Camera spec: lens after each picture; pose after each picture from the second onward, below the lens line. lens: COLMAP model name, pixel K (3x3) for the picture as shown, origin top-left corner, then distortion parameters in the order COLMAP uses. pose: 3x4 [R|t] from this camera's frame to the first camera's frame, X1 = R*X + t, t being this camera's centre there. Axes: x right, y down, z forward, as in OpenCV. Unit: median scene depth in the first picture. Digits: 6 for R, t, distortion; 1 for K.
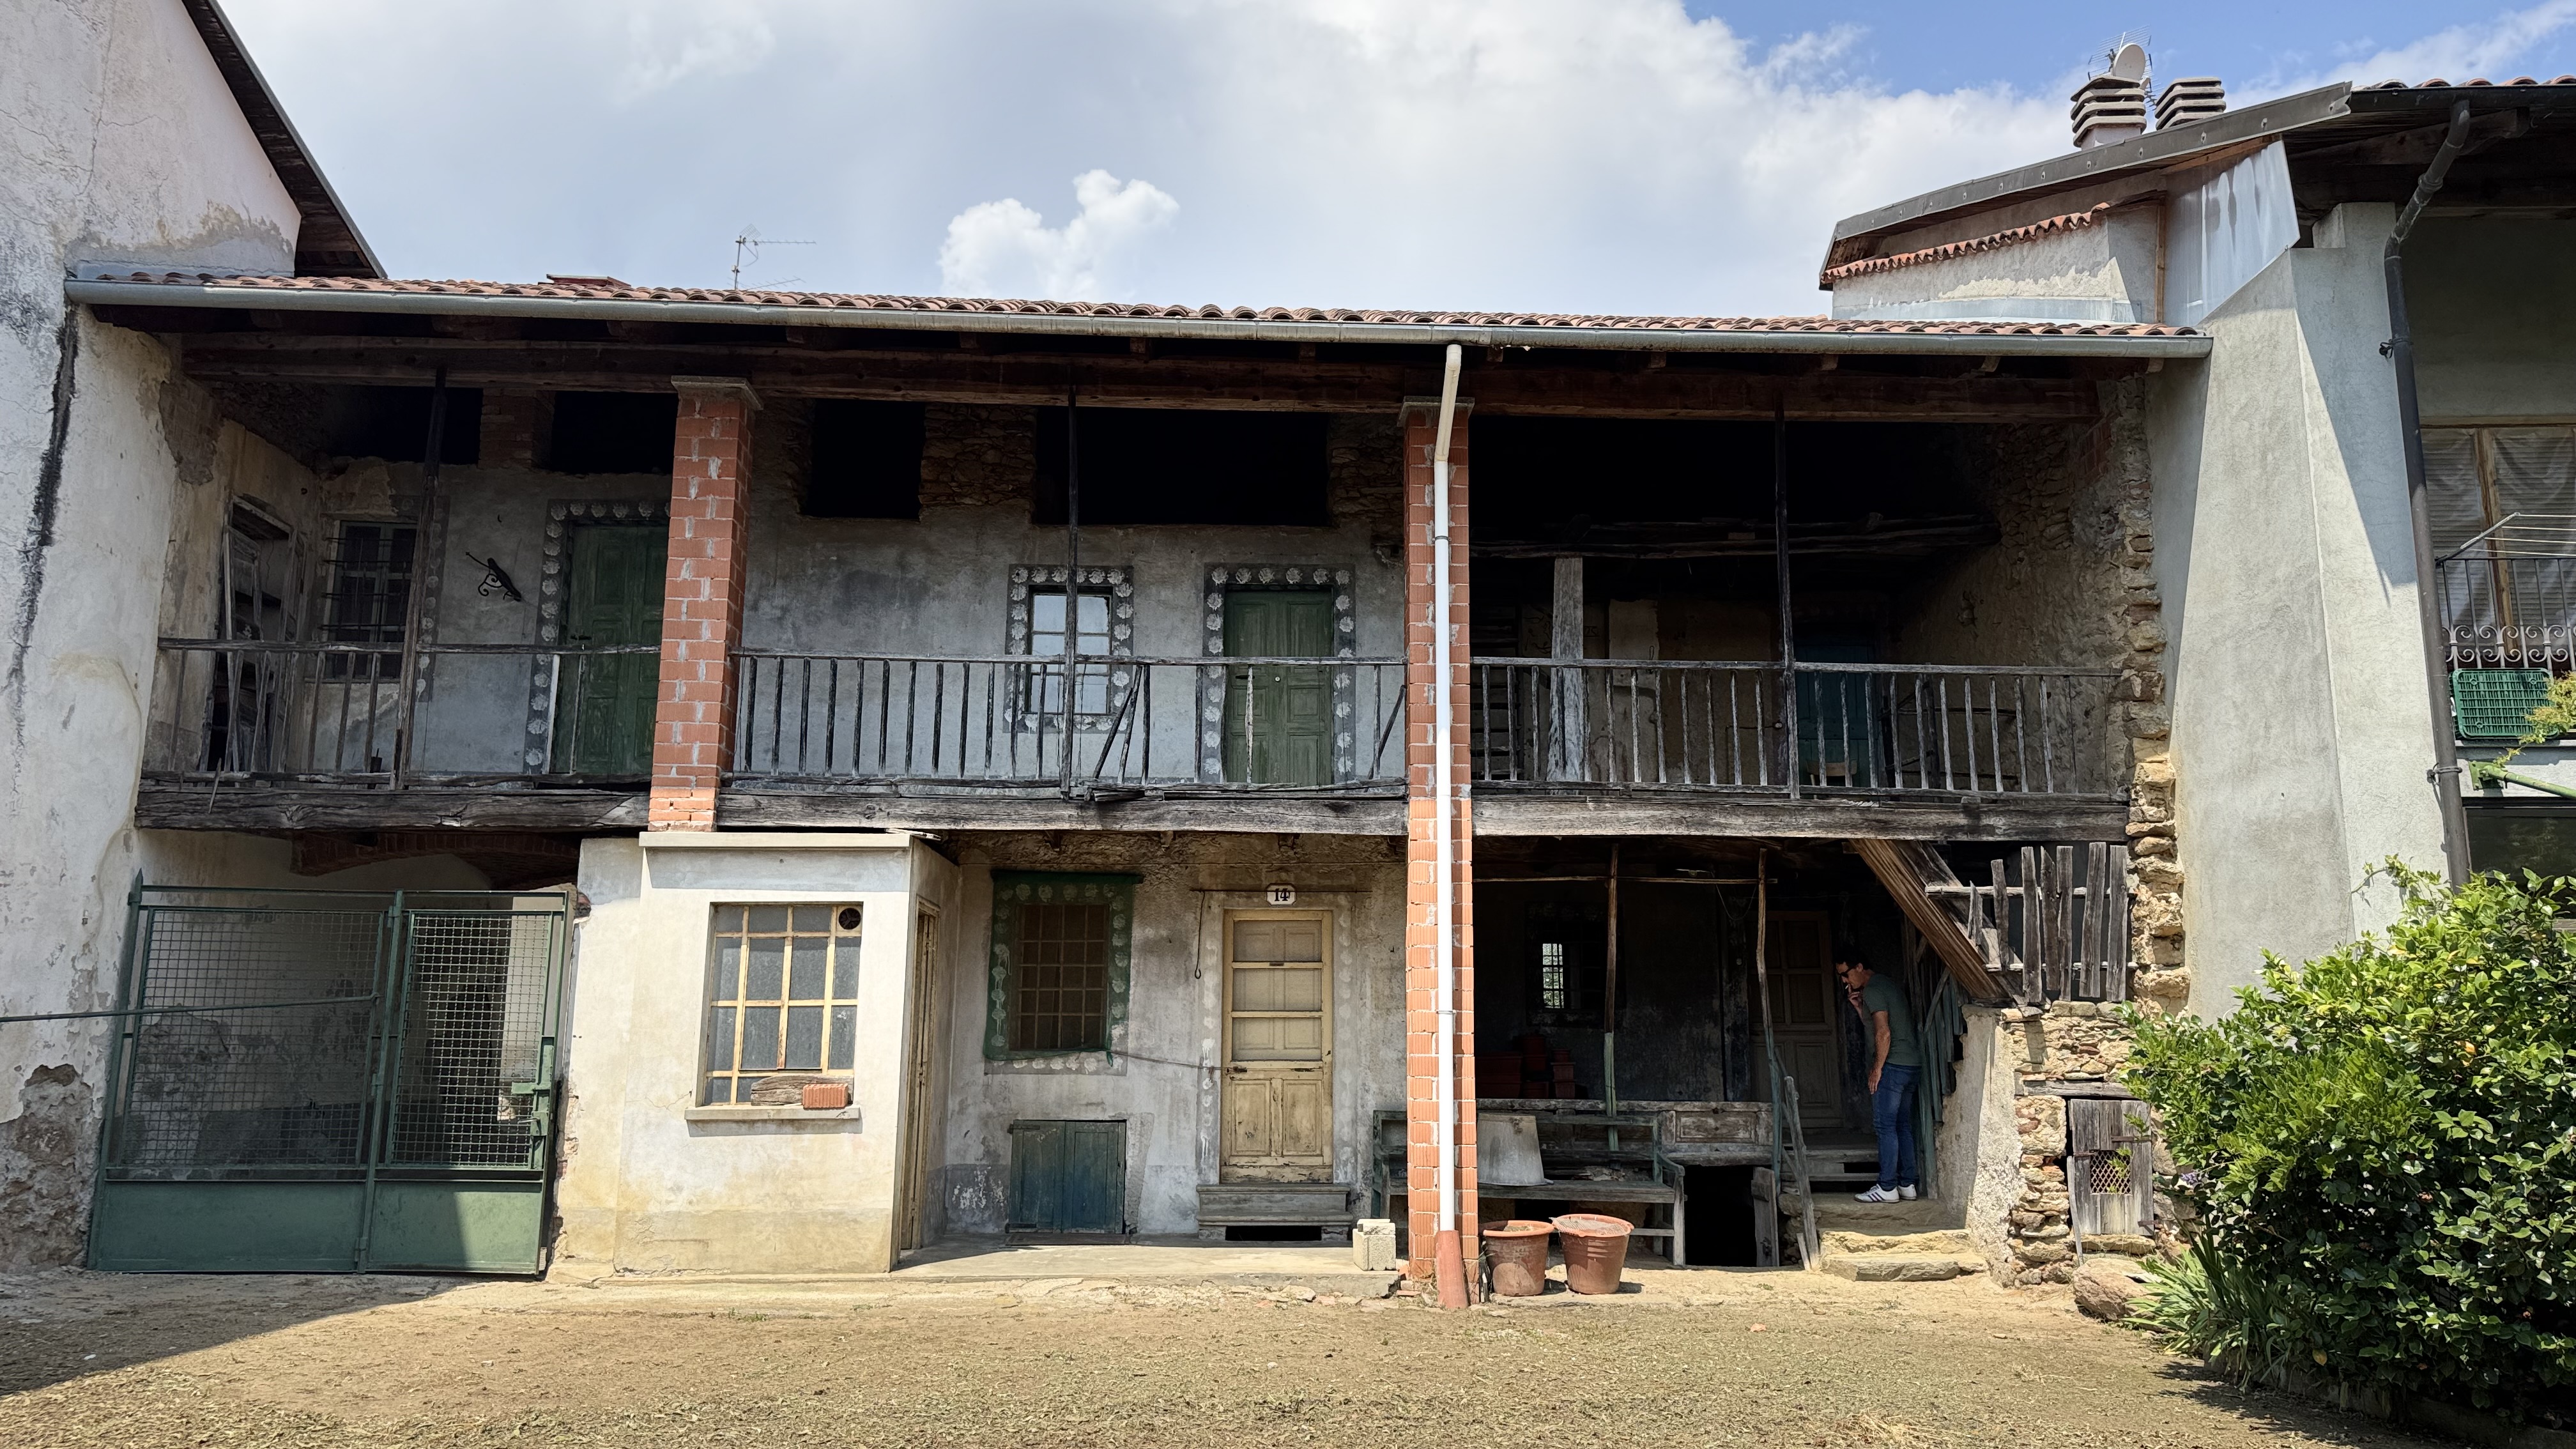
lens RADIAL K [[1798.1, 0, 1292.2], [0, 1798.1, 714.3], [0, 0, 1]] dist [0.076794, -0.051959]
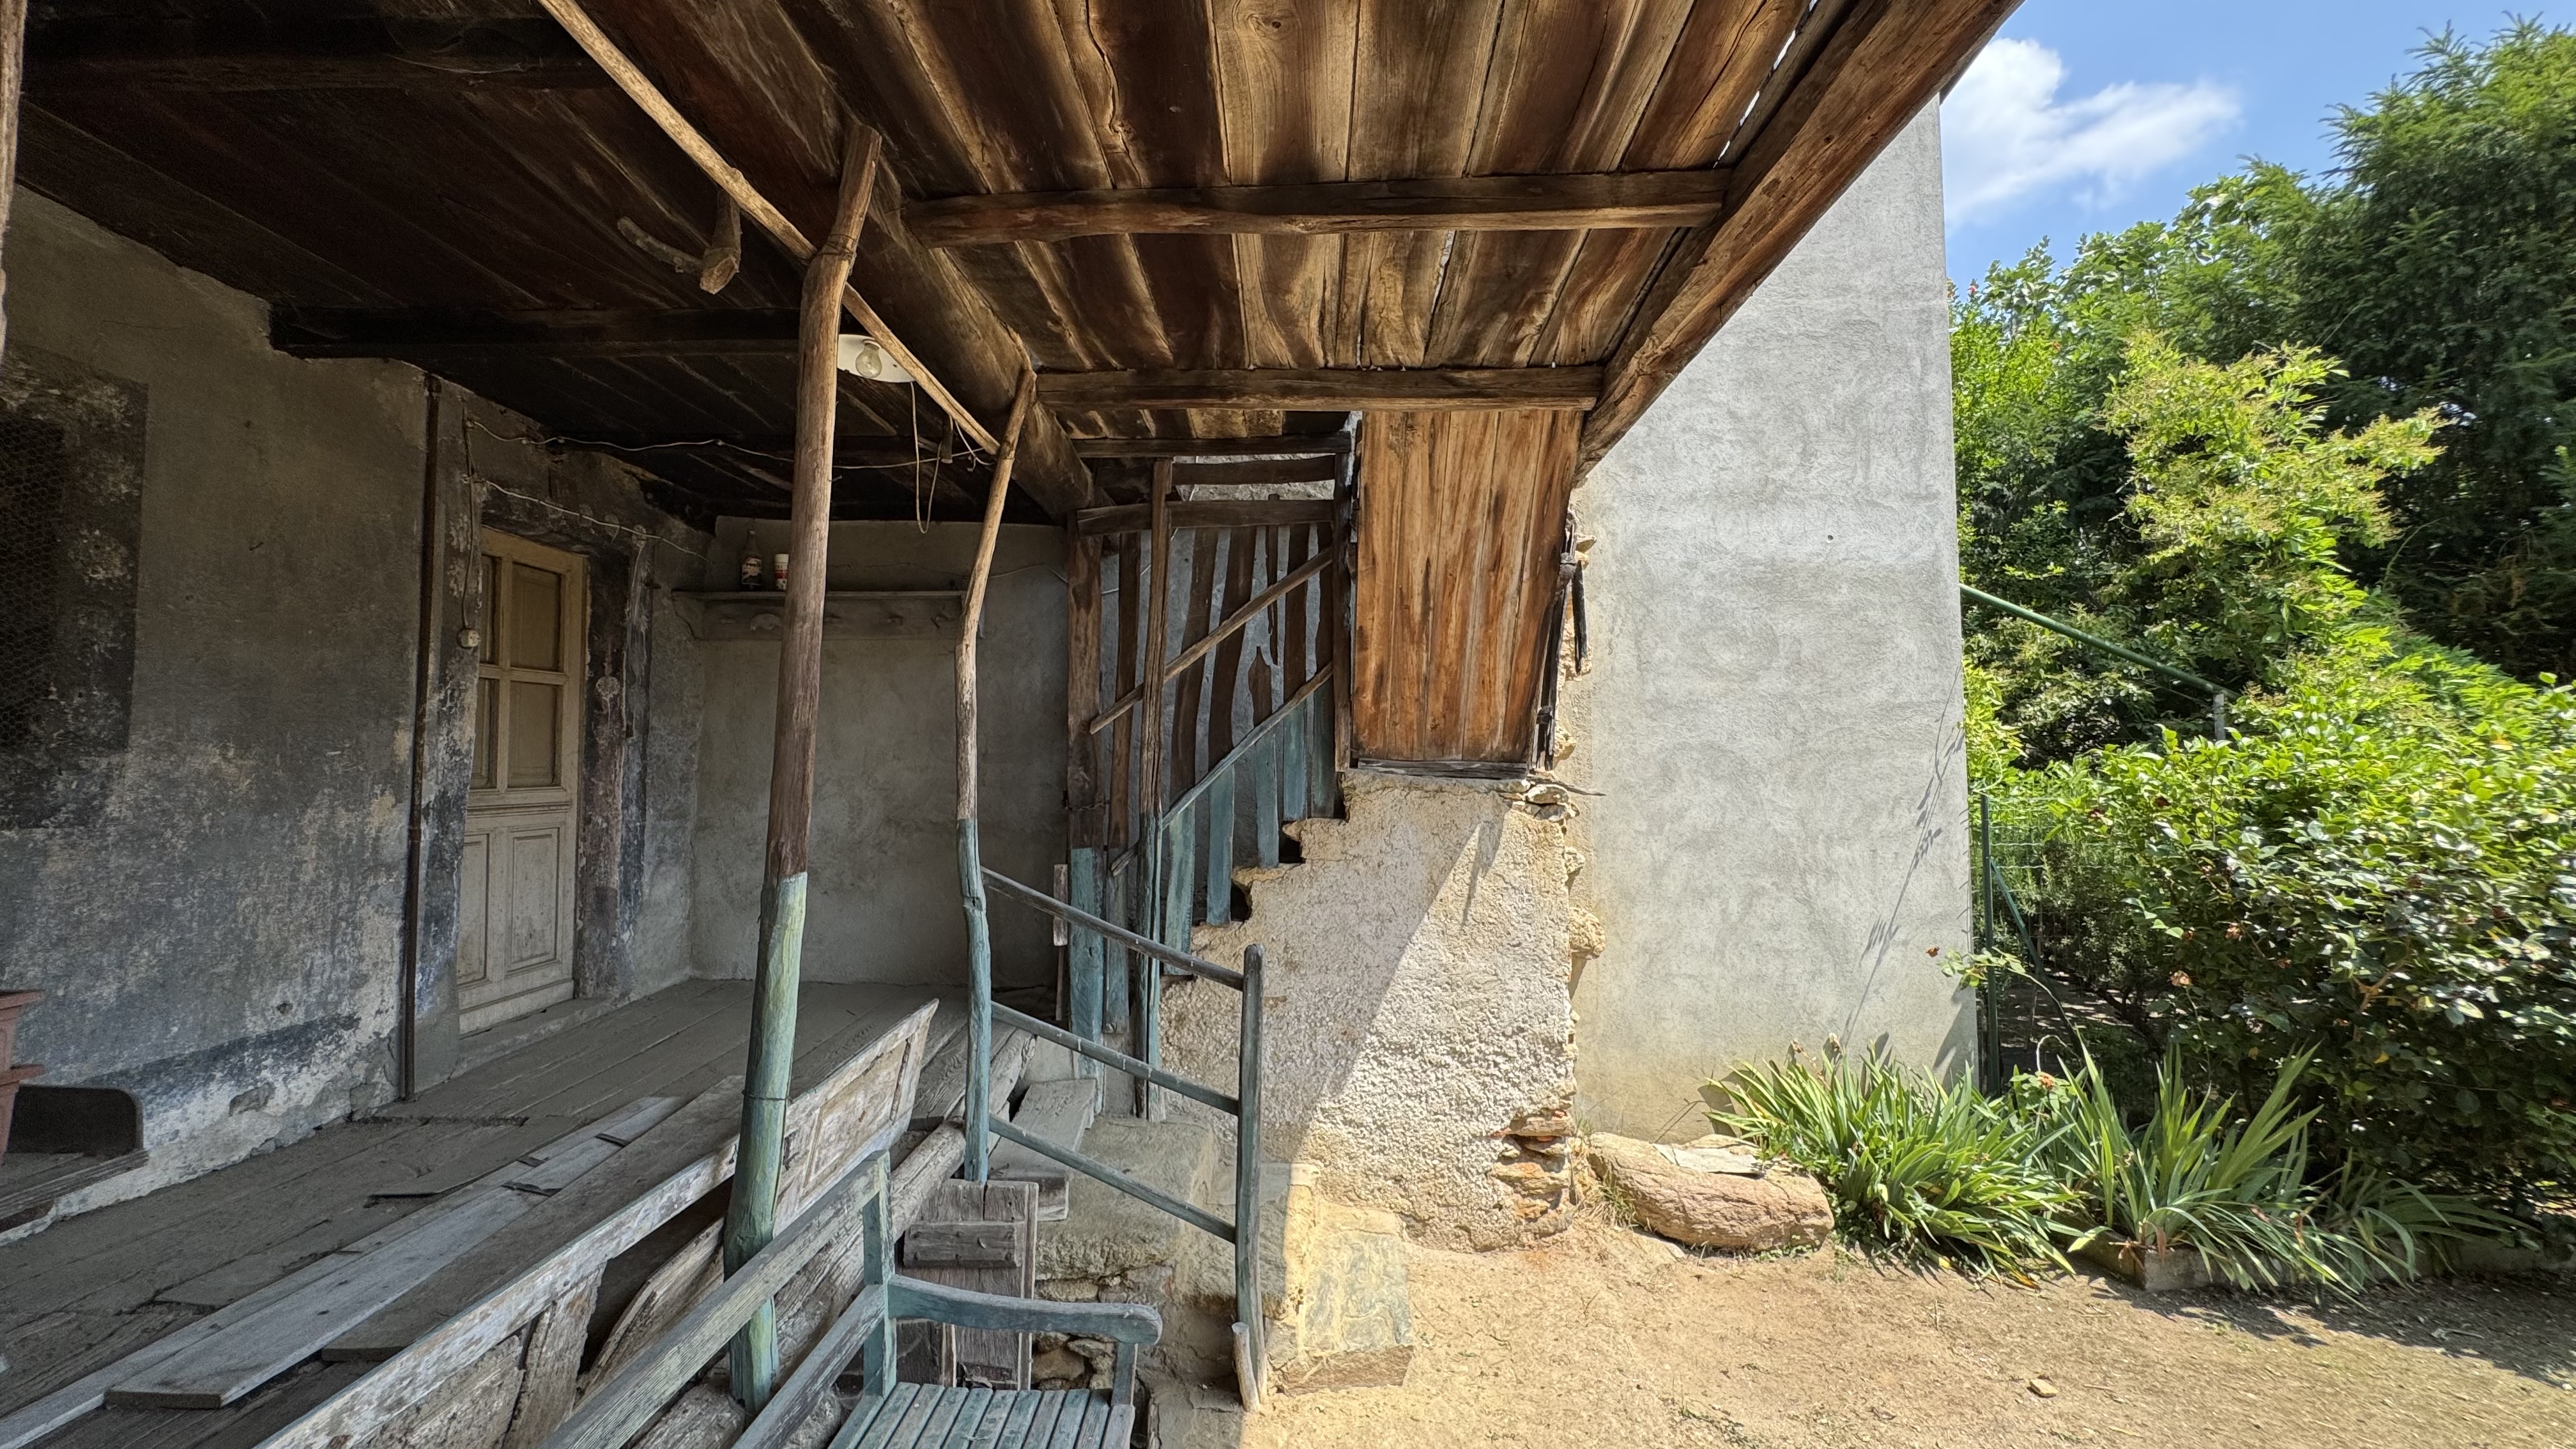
lens RADIAL K [[1029.6, 0, 1279.4], [0, 1029.6, 722.3], [0, 0, 1]] dist [-0.004992, 0.000127]
pose [[0.064607, 0.046021, 0.996849, 0.037217], [-0.188639, 0.981489, -0.033086, 0.125060], [-0.979919, -0.185907, 0.072092, 0.784701]]
